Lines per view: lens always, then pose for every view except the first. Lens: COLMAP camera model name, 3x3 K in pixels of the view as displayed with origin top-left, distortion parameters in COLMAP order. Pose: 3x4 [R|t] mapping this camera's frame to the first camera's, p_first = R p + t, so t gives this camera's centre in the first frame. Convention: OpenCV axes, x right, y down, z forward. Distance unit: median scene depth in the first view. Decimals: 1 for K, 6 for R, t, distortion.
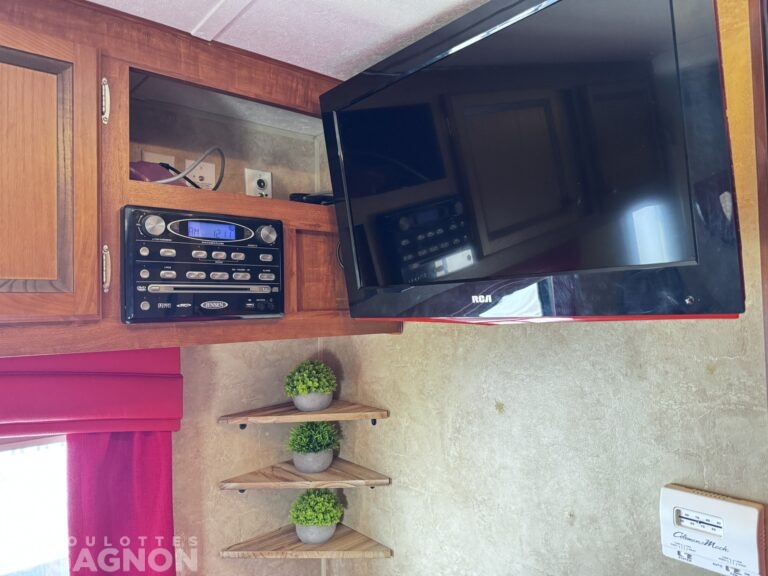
lens RADIAL K [[538.4, 0, 383.5], [0, 538.4, 292.5], [0, 0, 1]] dist [0.125885, -0.197318]
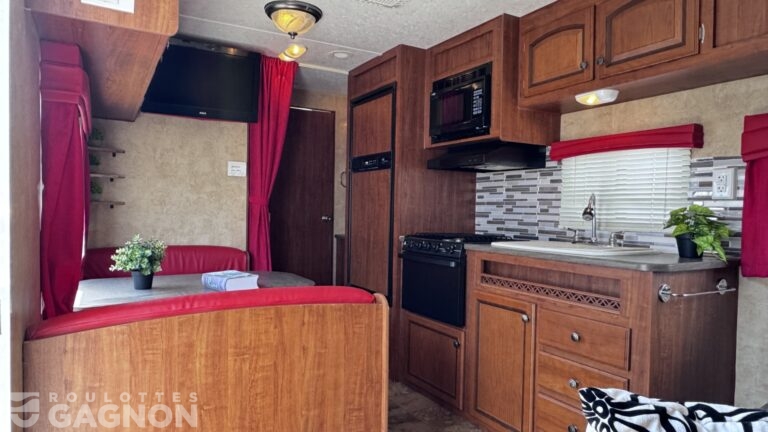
lens RADIAL K [[493.4, 0, 379.9], [0, 493.4, 221.2], [0, 0, 1]] dist [0.007122, 0.001601]
pose [[0.181295, -0.004414, 0.983419, -2.152602], [-0.056813, 0.998273, 0.014955, 0.461389], [-0.981786, -0.058583, 0.180731, -0.672621]]
